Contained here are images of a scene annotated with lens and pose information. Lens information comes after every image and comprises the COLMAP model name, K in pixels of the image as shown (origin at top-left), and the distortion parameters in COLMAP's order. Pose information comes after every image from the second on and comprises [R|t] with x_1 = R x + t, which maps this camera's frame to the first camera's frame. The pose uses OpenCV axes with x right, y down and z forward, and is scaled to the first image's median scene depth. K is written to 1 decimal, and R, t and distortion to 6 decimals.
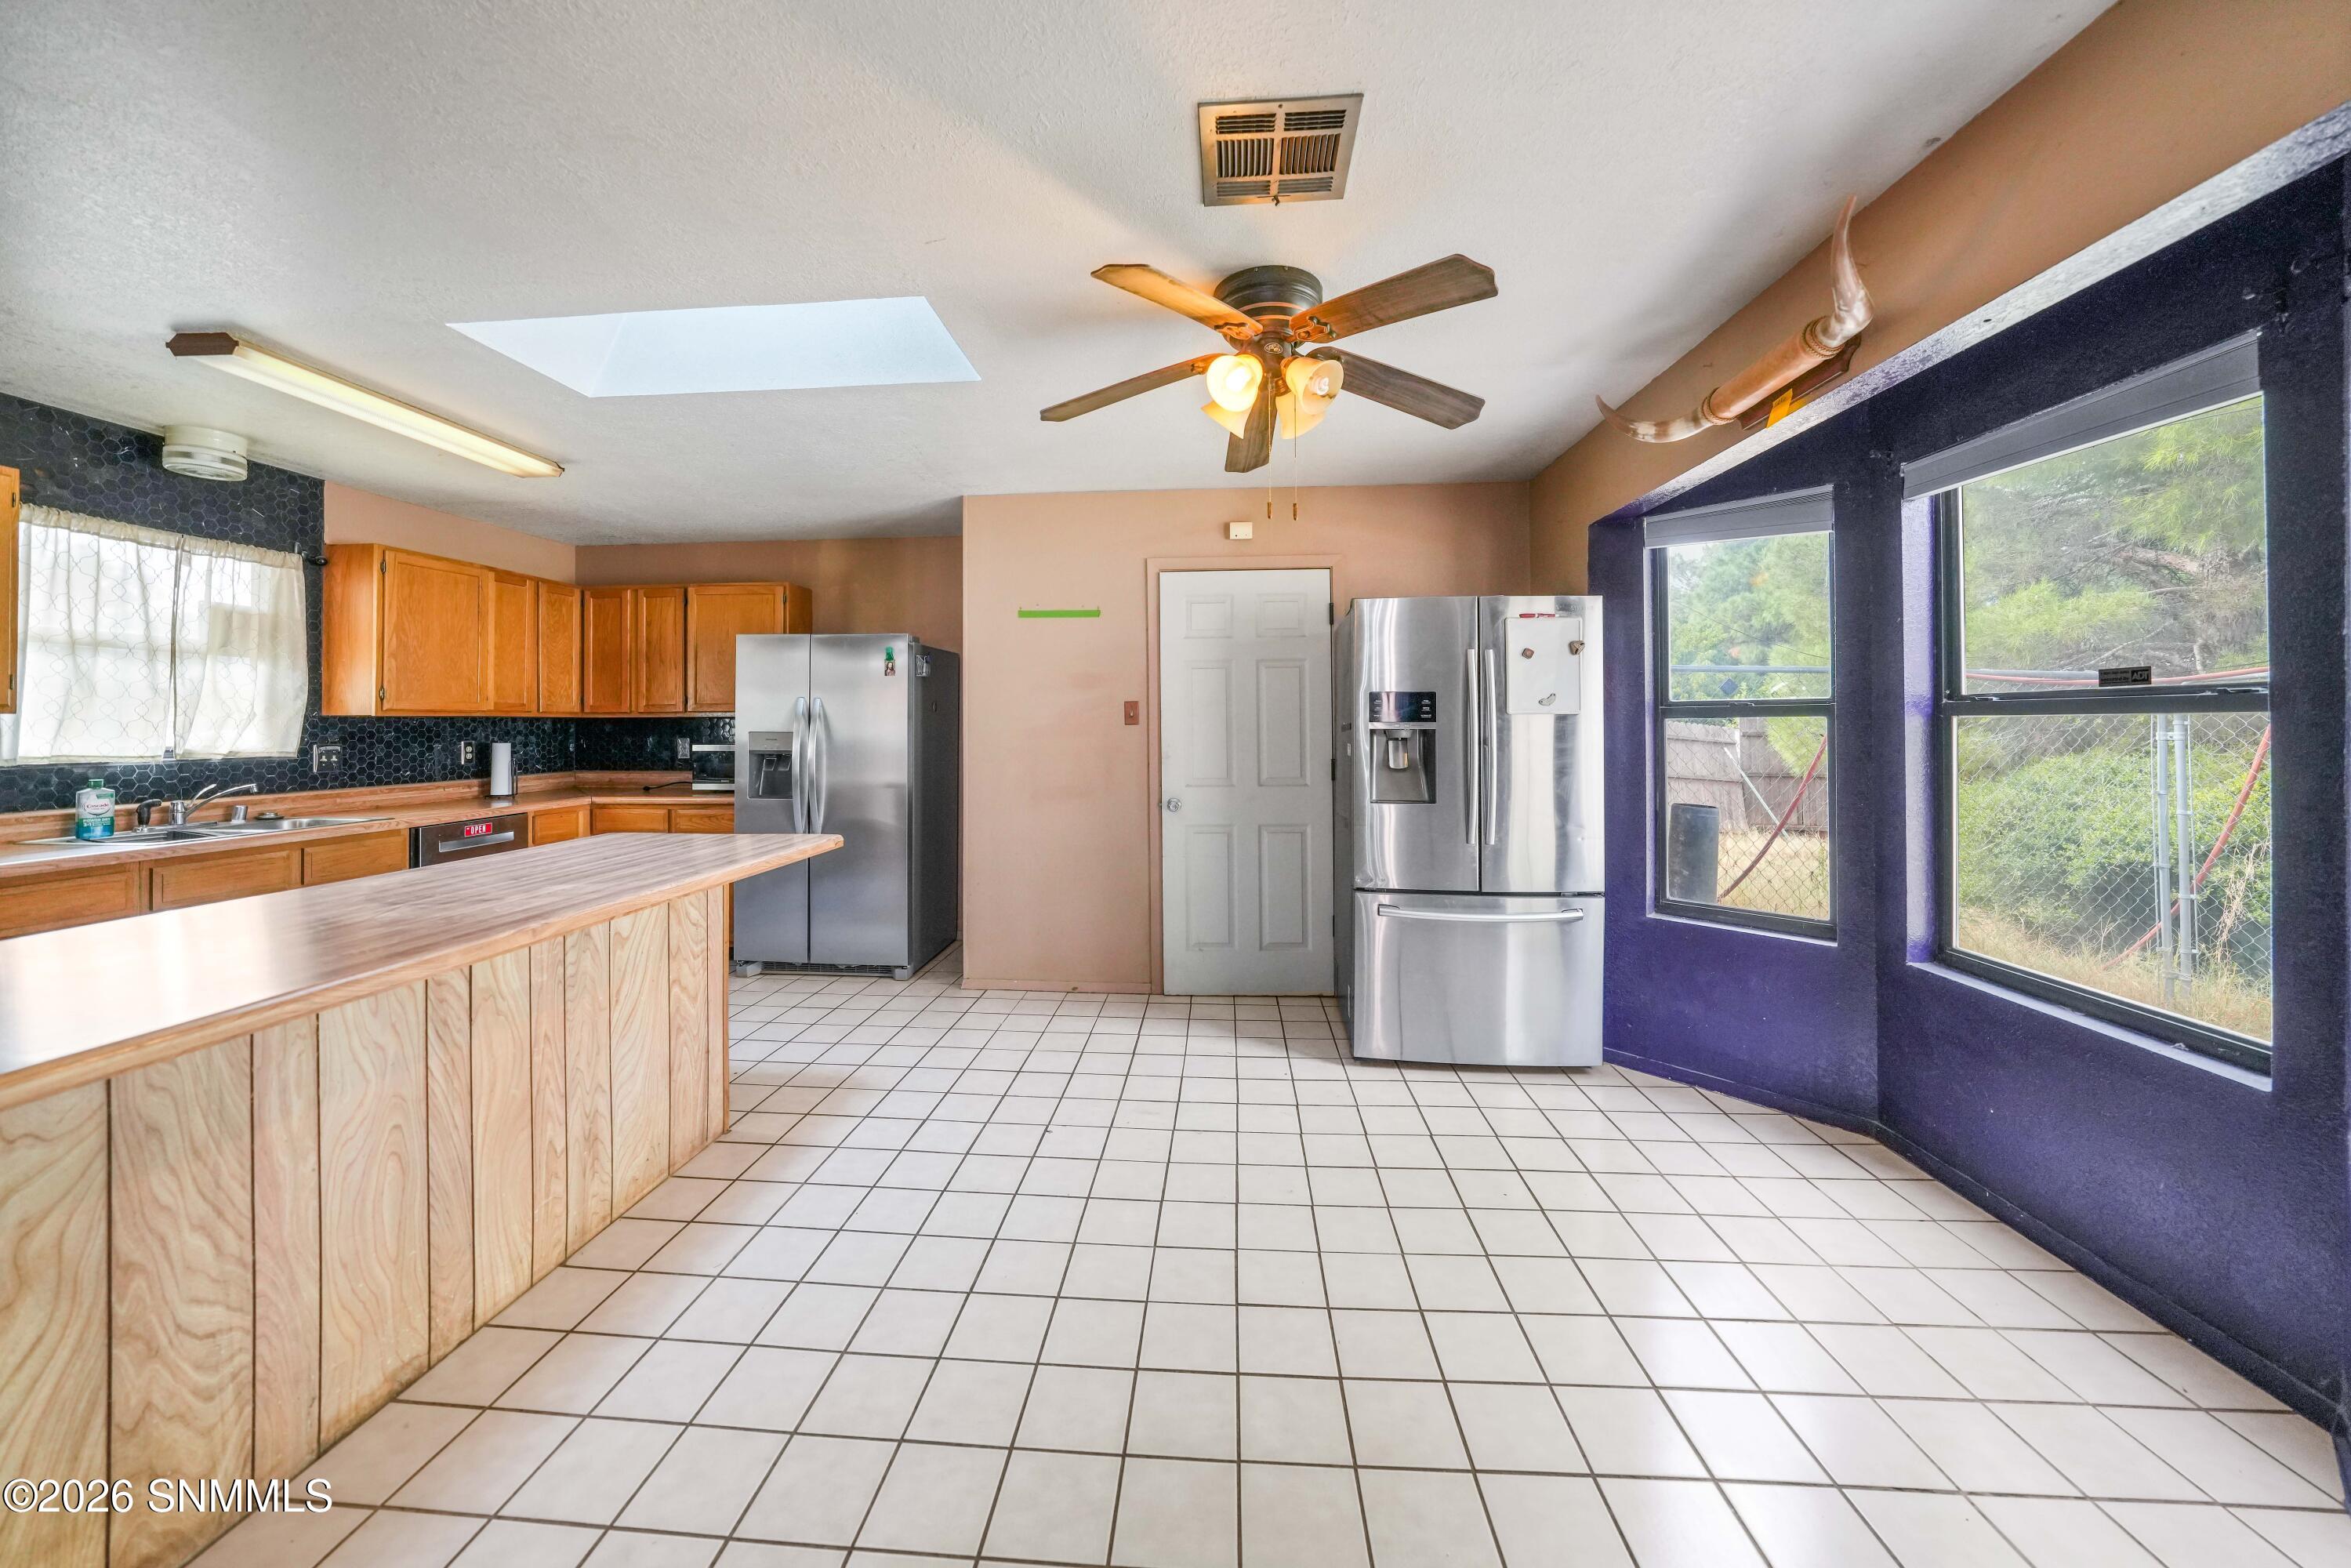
lens RADIAL K [[850.5, 0, 1164.7], [0, 850.5, 715.8], [0, 0, 1]] dist [-0.022328, 0.003106]
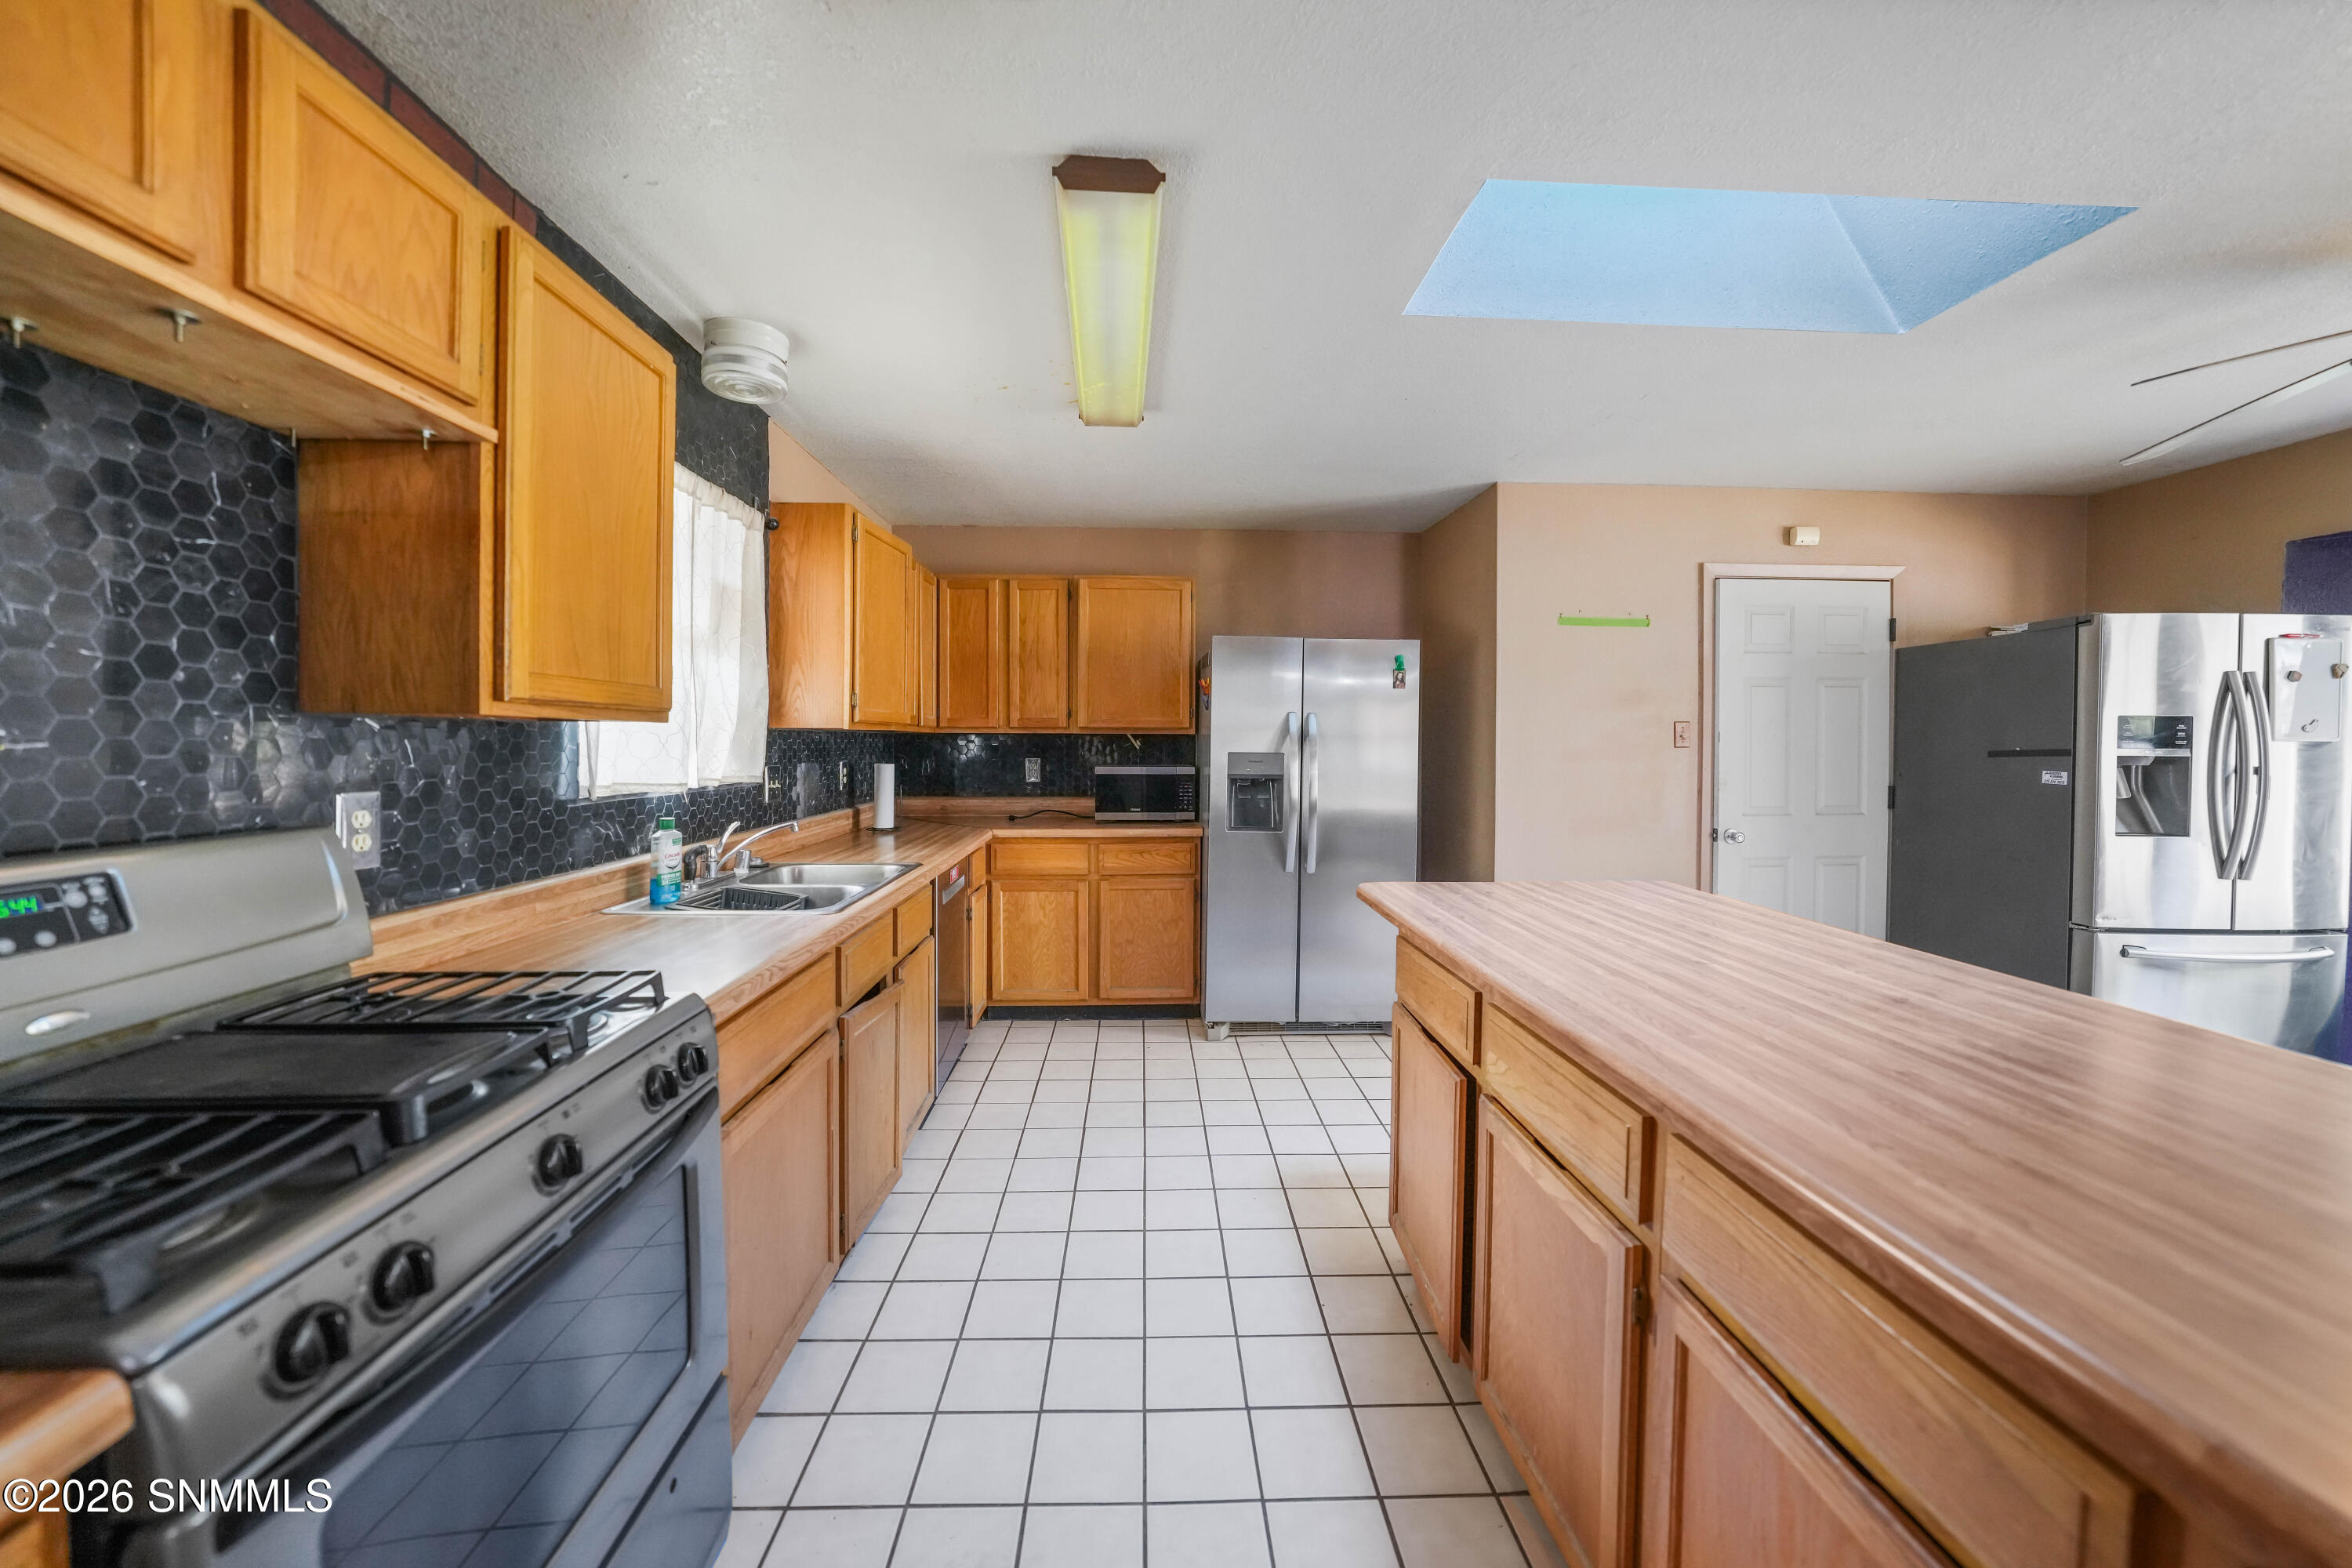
lens RADIAL K [[850.8, 0, 1128.7], [0, 850.8, 755.8], [0, 0, 1]] dist [-0.022328, 0.003106]
pose [[0.993814, 0.007490, 0.110809, -0.696779], [-0.009774, 0.999751, 0.020080, 0.006668], [-0.110631, -0.021039, 0.993639, 0.173438]]
